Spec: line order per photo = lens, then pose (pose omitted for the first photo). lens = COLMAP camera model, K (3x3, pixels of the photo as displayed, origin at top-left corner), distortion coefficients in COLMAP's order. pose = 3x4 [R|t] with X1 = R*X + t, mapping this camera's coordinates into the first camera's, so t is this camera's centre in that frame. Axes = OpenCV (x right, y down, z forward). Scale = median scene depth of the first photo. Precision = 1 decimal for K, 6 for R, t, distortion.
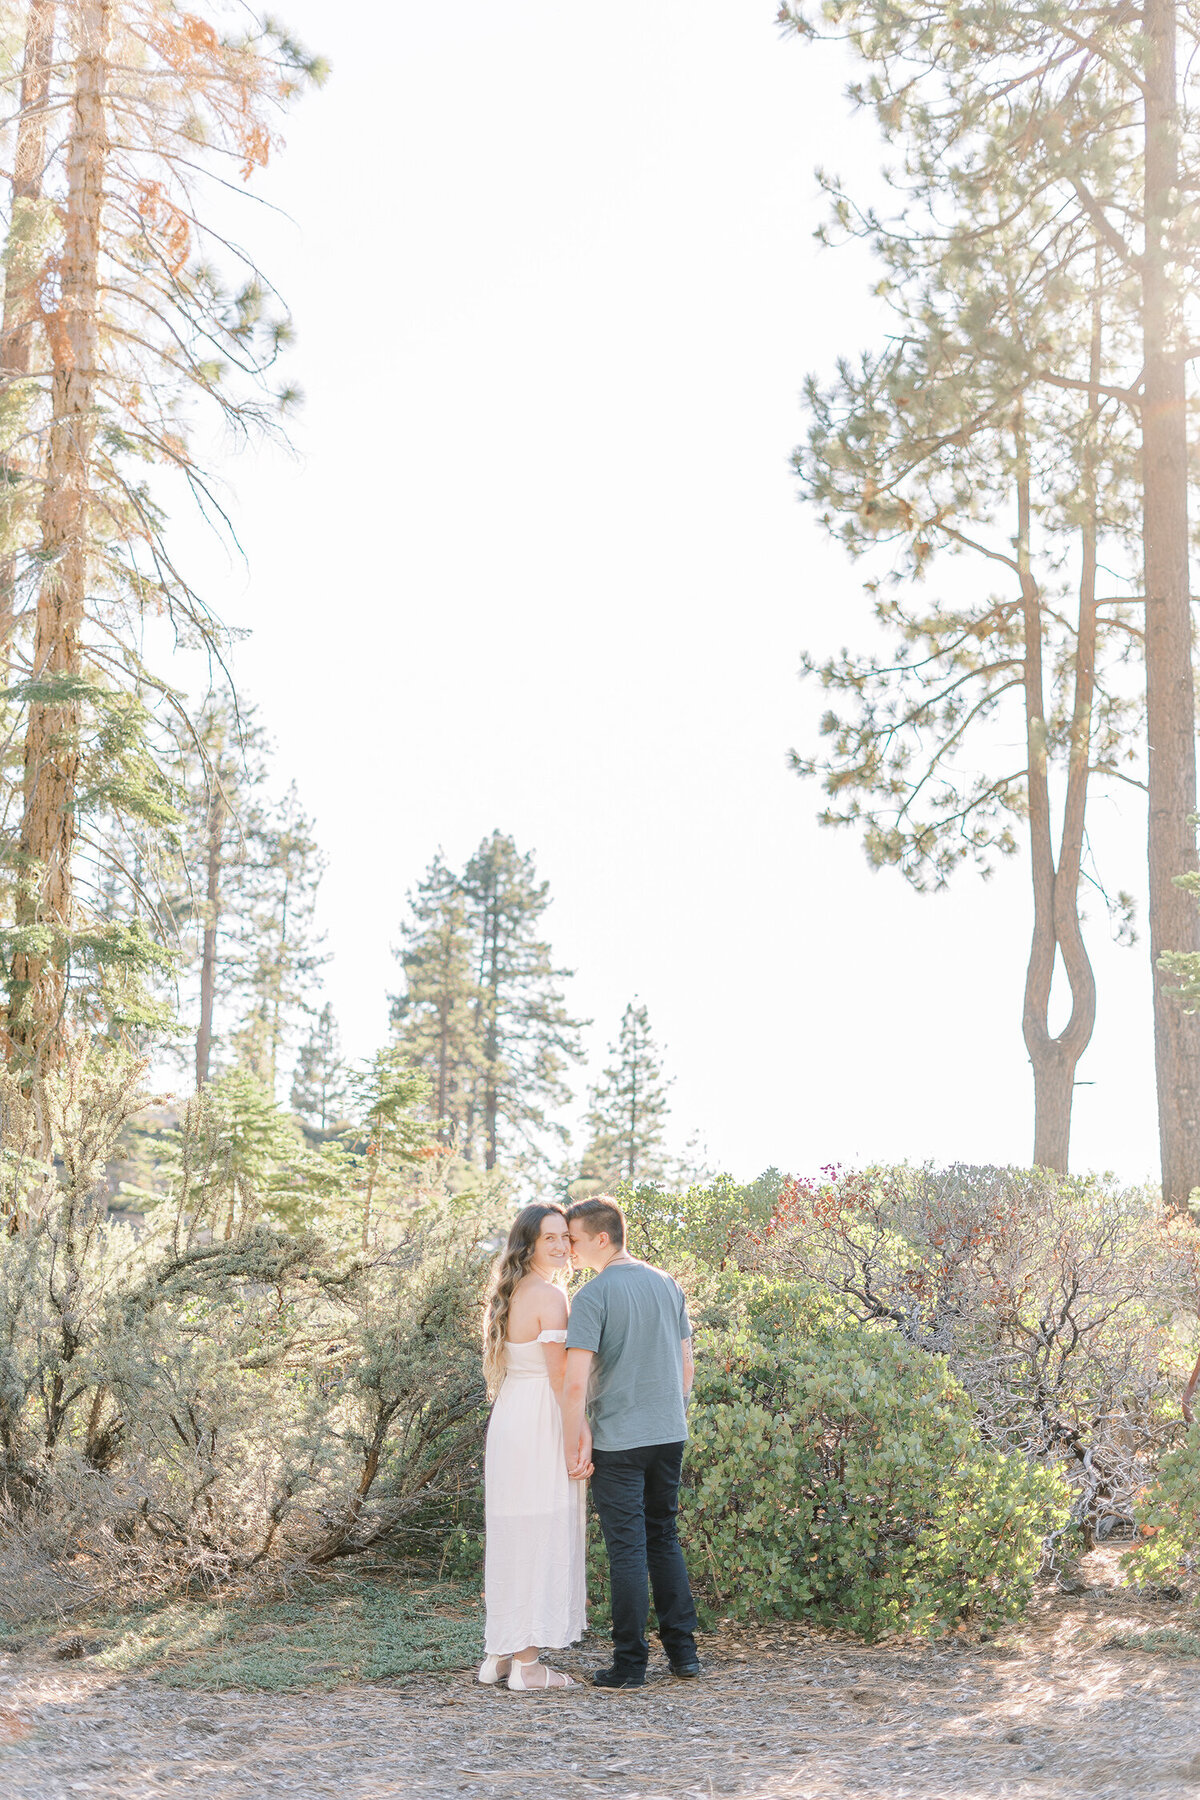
lens RADIAL K [[2619.4, 0, 600.0], [0, 2619.4, 900.0], [0, 0, 1]] dist [-0.003362, 0.001922]
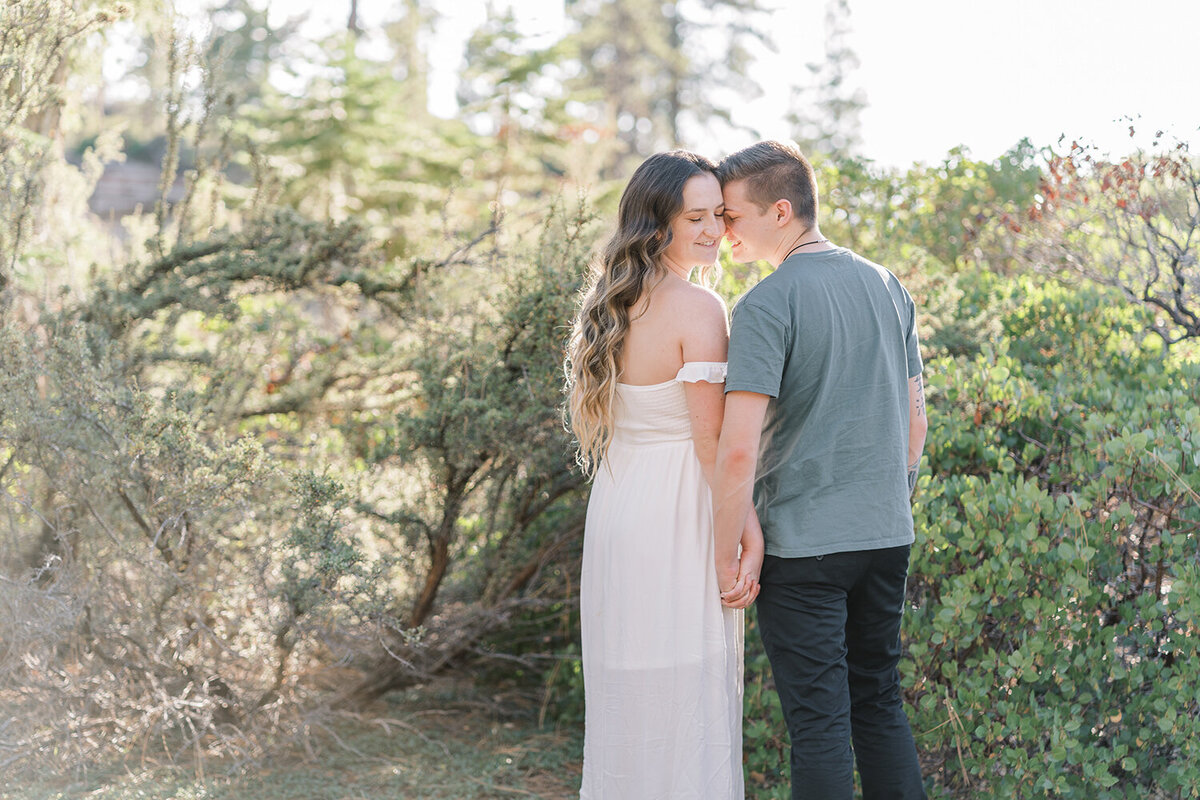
lens RADIAL K [[2794.8, 0, 600.0], [0, 2794.8, 400.0], [0, 0, 1]] dist [-0.030484, -0.252411]
pose [[0.997431, -0.001074, -0.071631, 0.005282], [0.013881, 0.983835, 0.178540, 0.049447], [0.070281, -0.179076, 0.981322, 0.313963]]
